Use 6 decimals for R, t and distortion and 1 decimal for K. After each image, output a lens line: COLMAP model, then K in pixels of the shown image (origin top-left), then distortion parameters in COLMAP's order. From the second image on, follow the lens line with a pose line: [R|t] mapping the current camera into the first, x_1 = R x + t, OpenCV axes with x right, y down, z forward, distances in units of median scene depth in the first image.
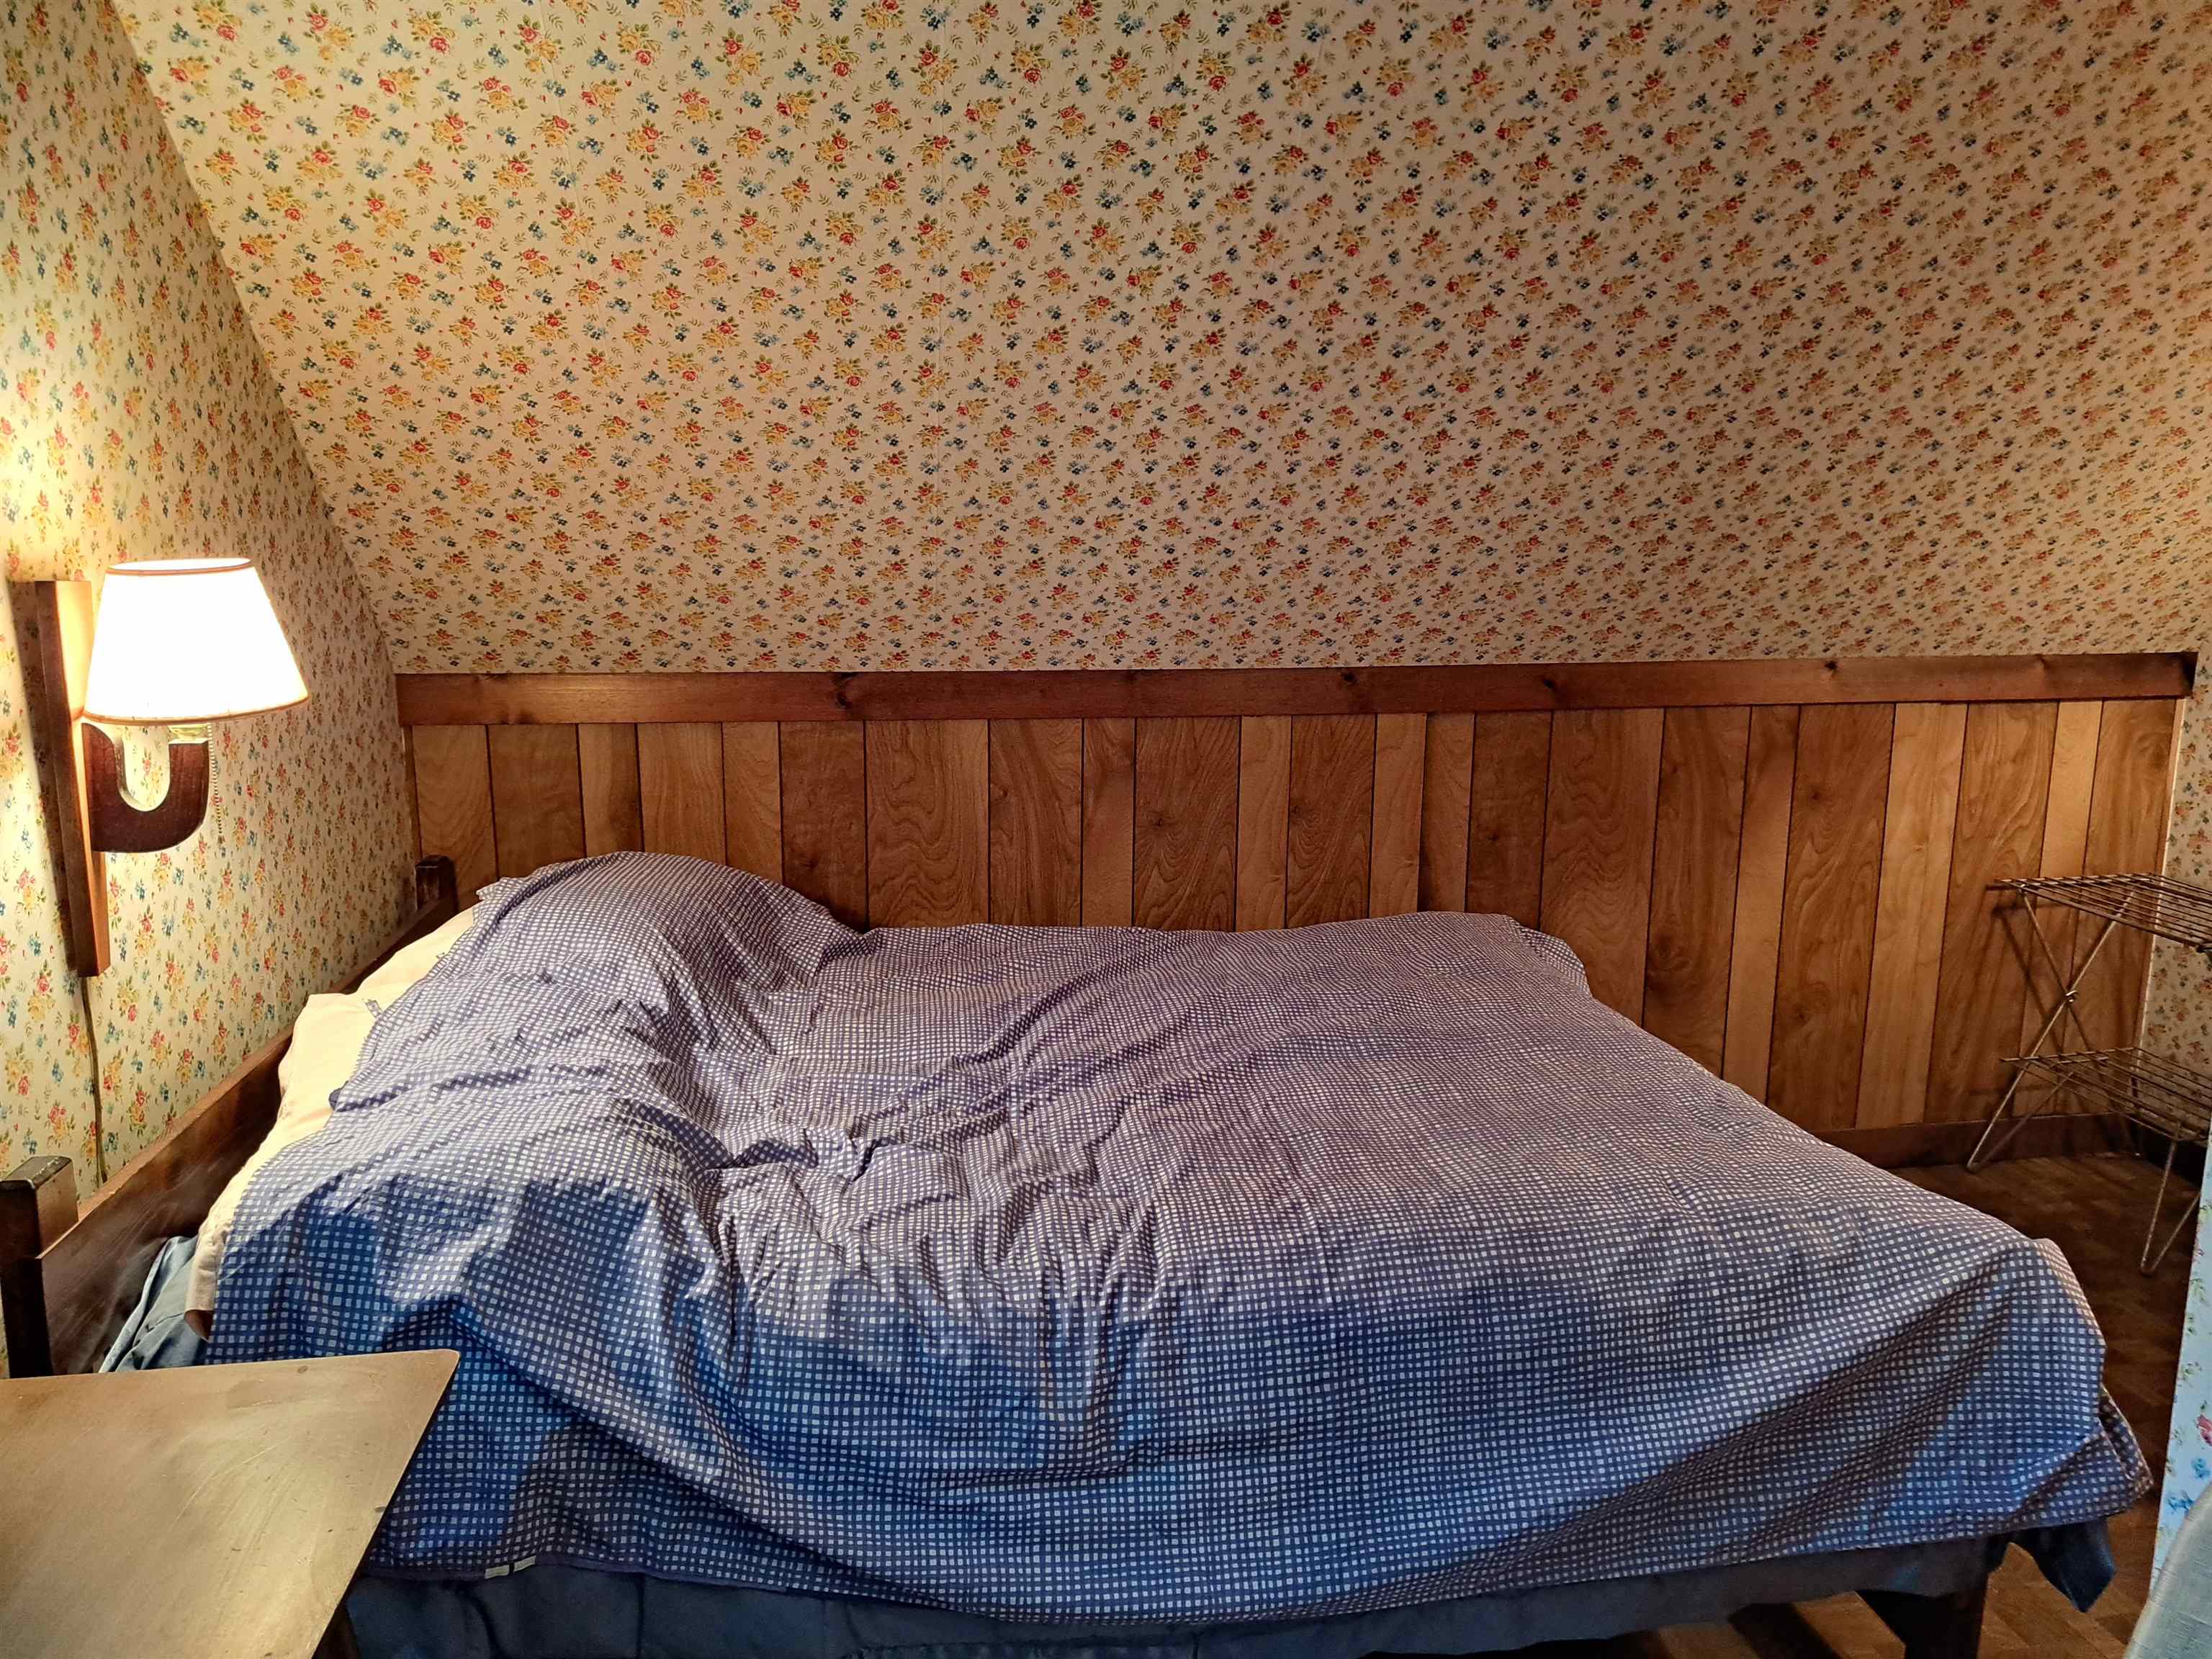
lens RADIAL K [[1565.9, 0, 1074.6], [0, 1565.9, 821.8], [0, 0, 1]] dist [0.033471, -0.028327]
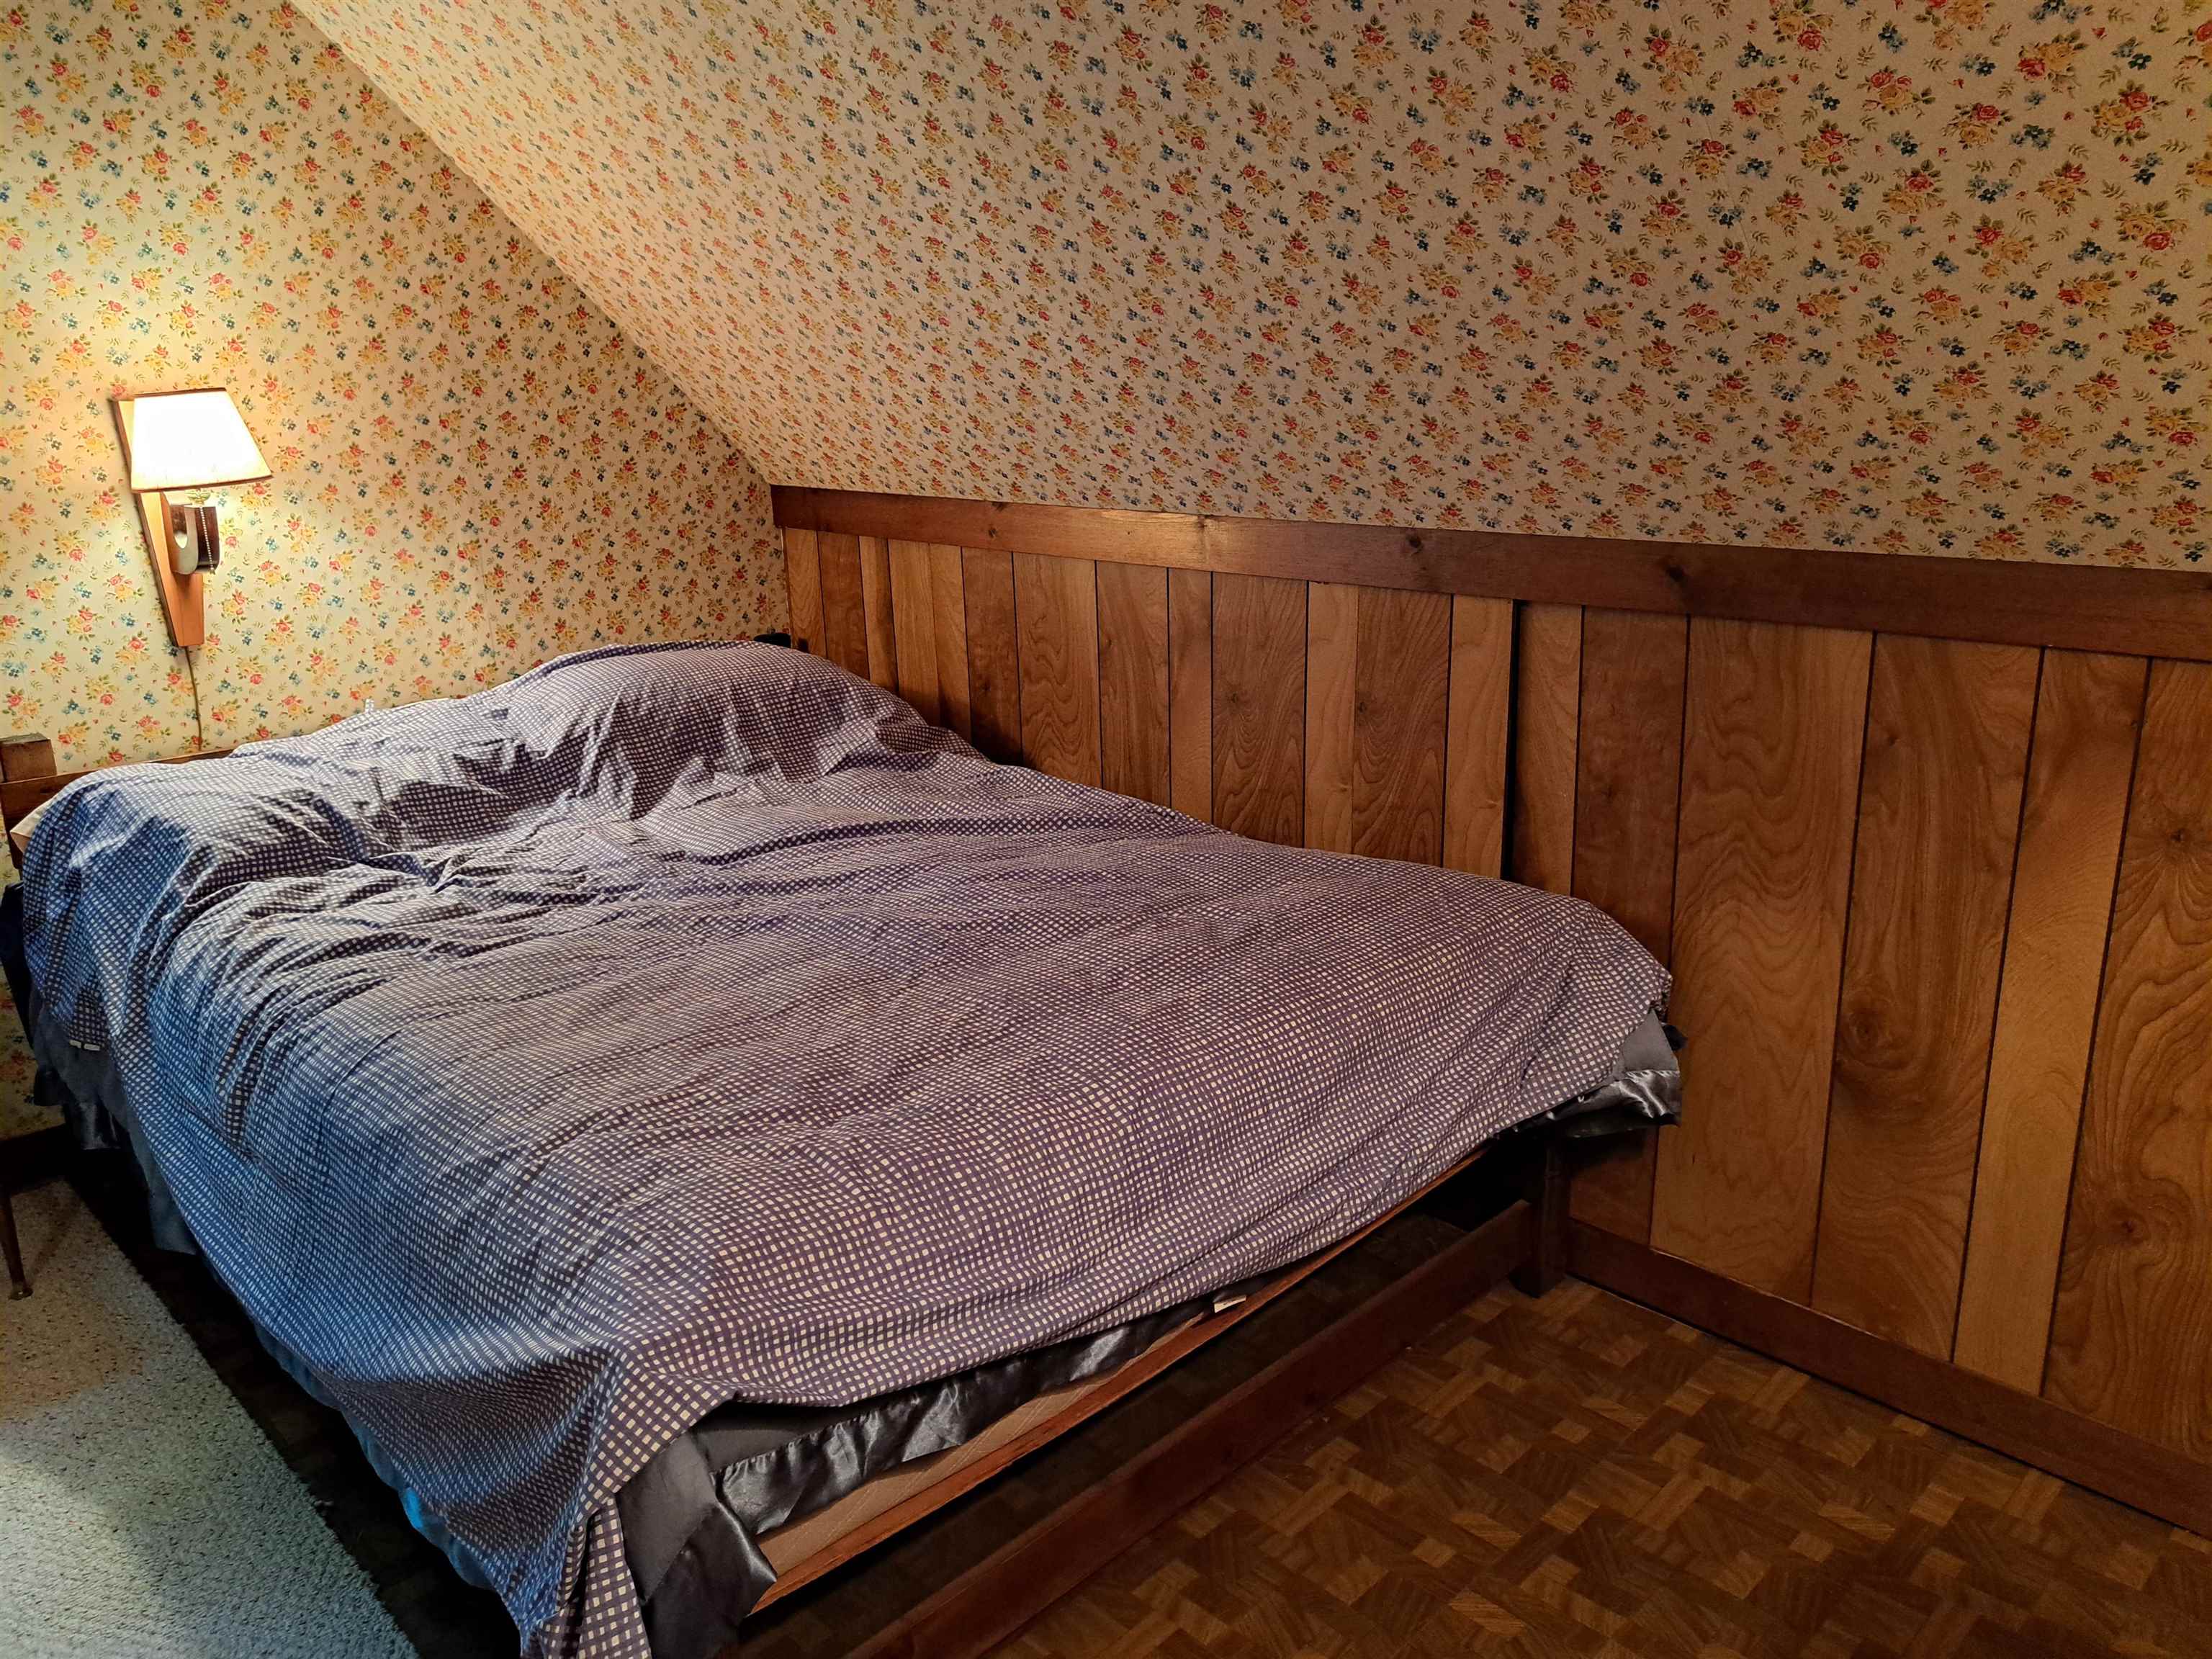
lens RADIAL K [[1565.9, 0, 1074.6], [0, 1565.9, 821.8], [0, 0, 1]] dist [0.033471, -0.028327]
pose [[0.609853, 0.206989, -0.765007, 0.660149], [-0.132591, 0.978333, 0.159009, -0.056981], [0.781345, 0.004460, 0.624084, 0.383970]]
